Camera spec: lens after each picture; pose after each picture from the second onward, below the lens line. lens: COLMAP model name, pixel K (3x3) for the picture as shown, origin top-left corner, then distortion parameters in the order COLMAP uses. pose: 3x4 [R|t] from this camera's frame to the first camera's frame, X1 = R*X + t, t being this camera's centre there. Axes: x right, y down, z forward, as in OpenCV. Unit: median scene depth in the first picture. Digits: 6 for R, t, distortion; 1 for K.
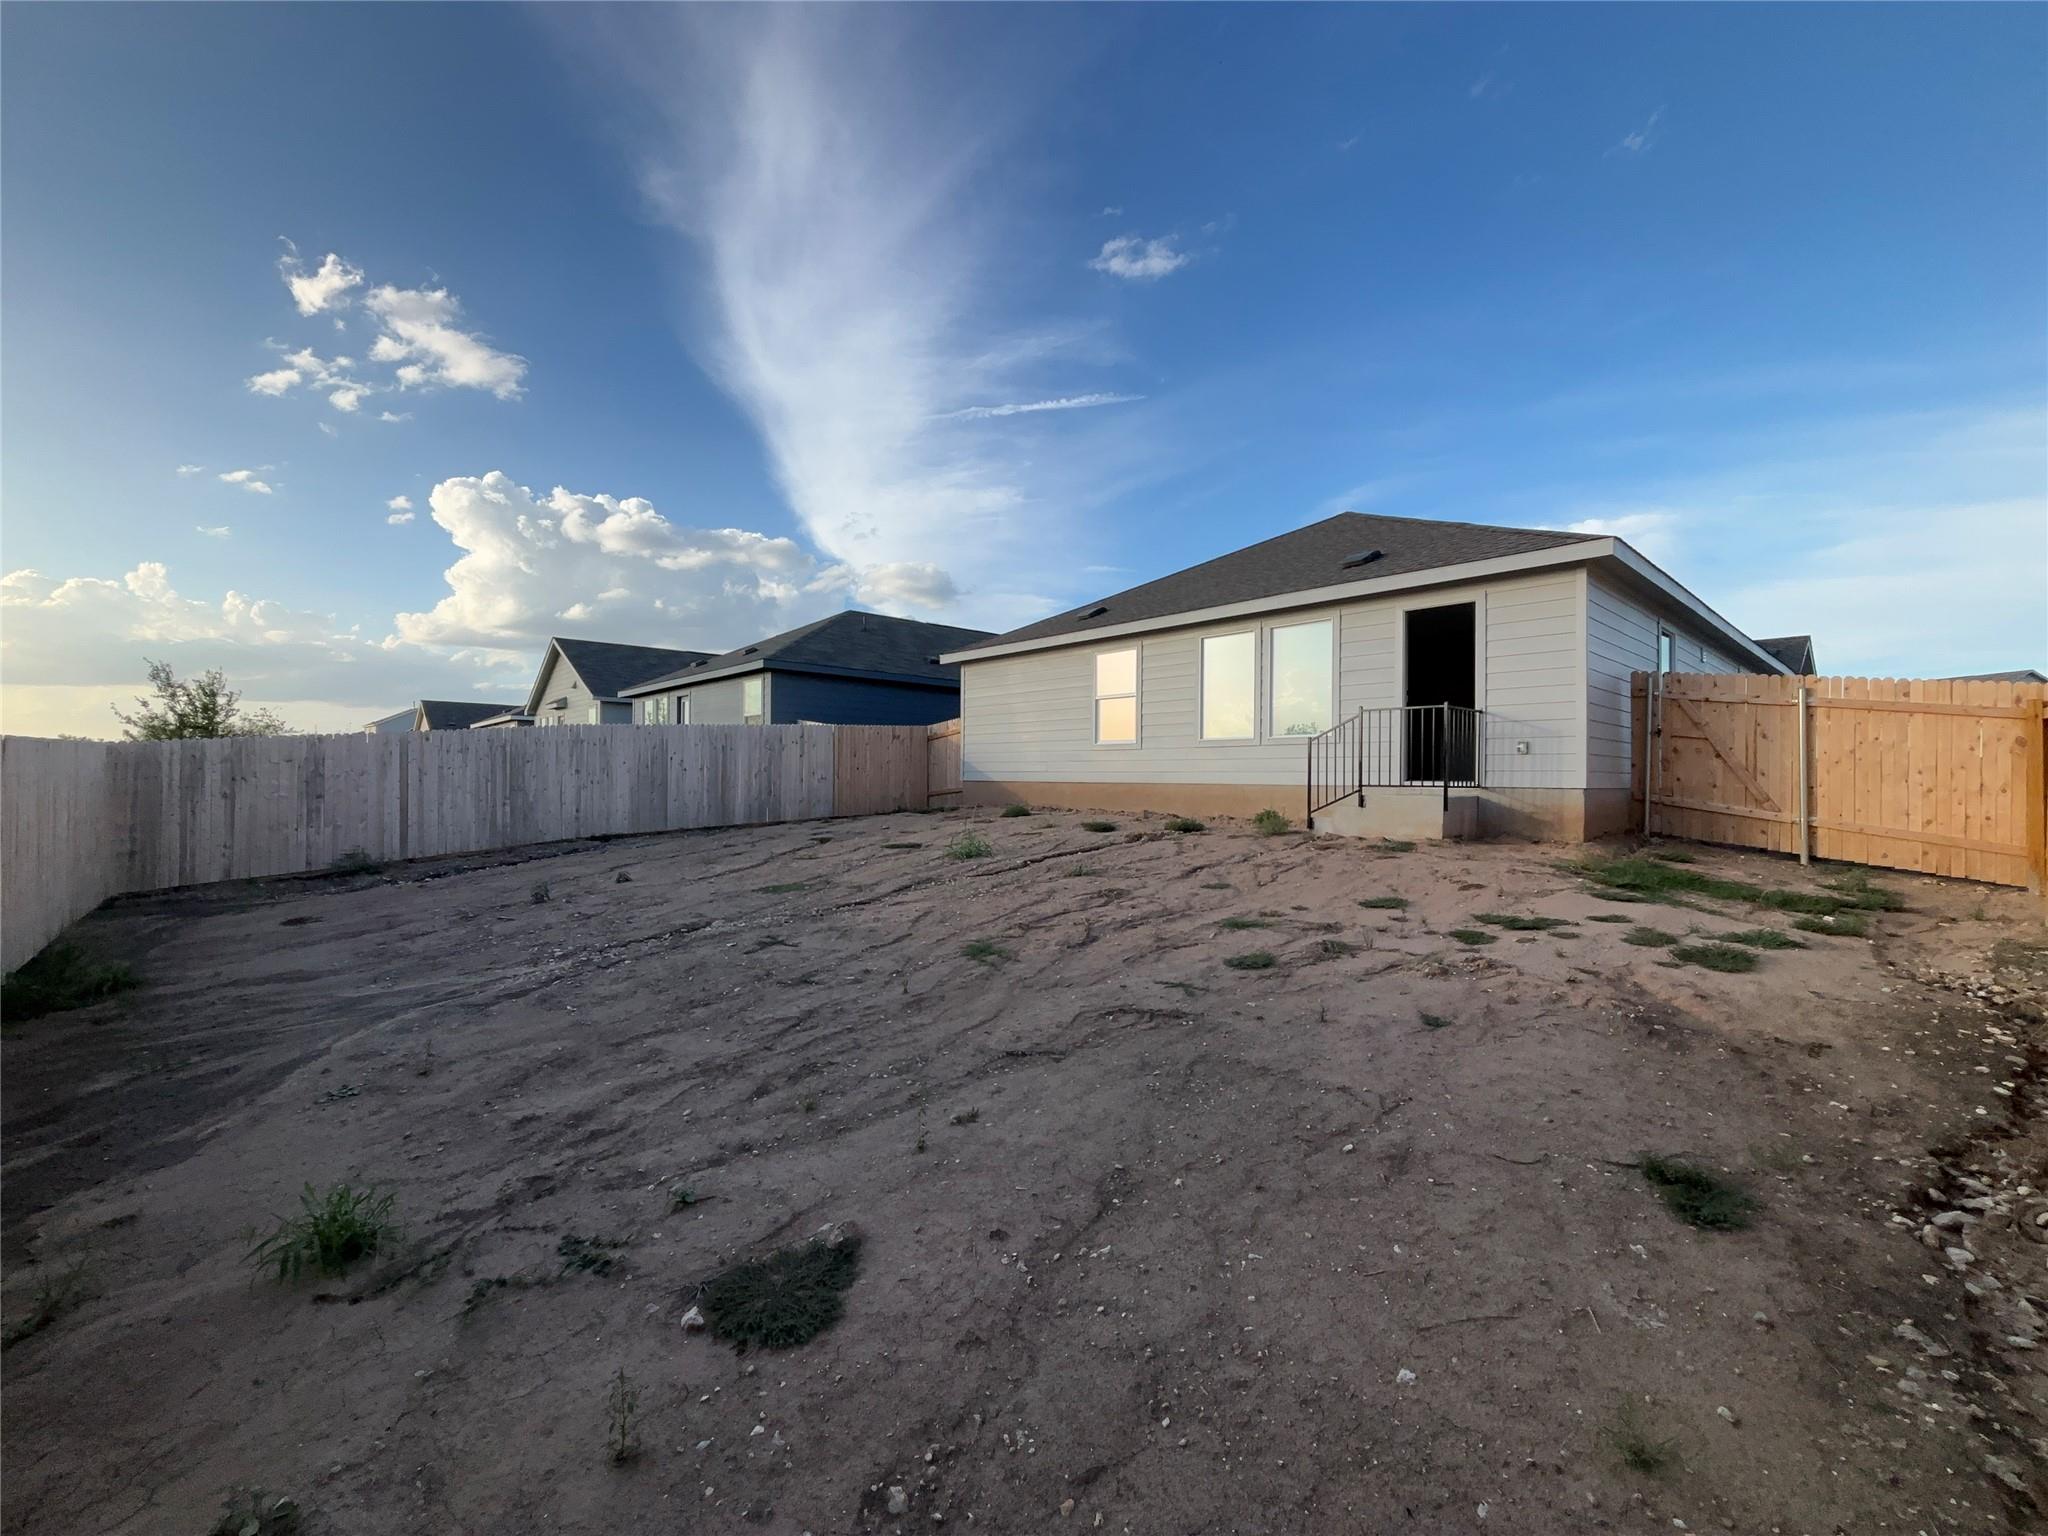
lens RADIAL K [[816.5, 0, 1025.5], [0, 816.5, 773.9], [0, 0, 1]] dist [-0.000107, -0.000042]
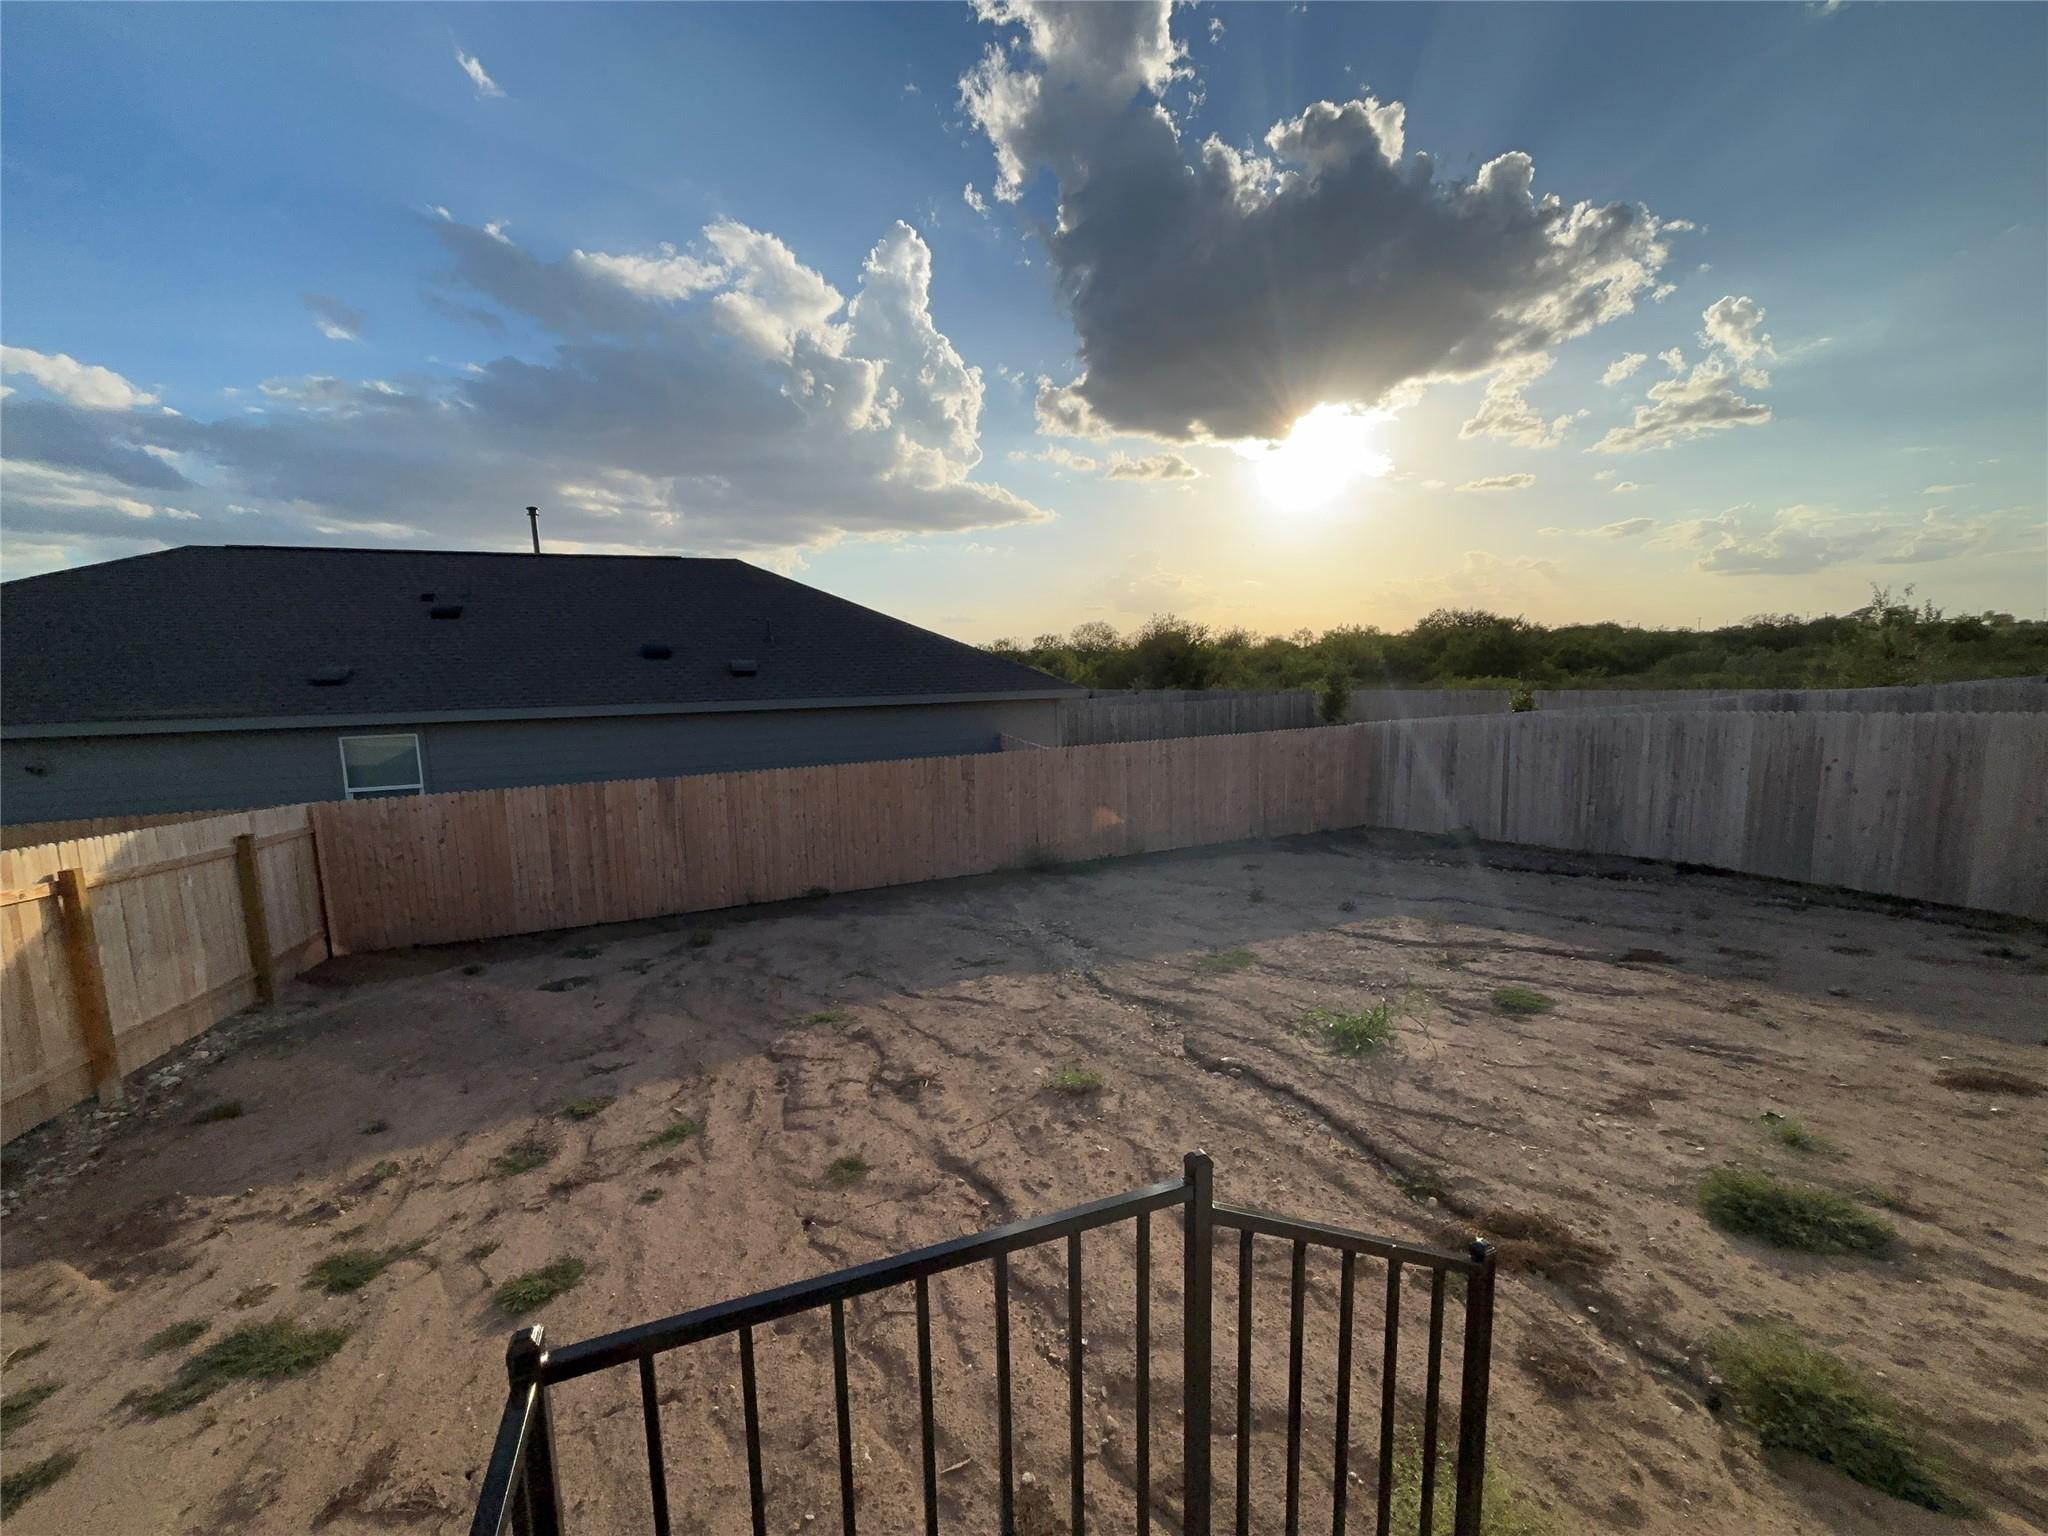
lens RADIAL K [[816.5, 0, 1025.9], [0, 816.5, 765.5], [0, 0, 1]] dist [-0.000107, -0.000042]
pose [[-0.370031, 0.127881, -0.920176, 0.391056], [0.026386, 0.991528, 0.127186, -0.130481], [0.928645, 0.022783, -0.370270, 0.764339]]
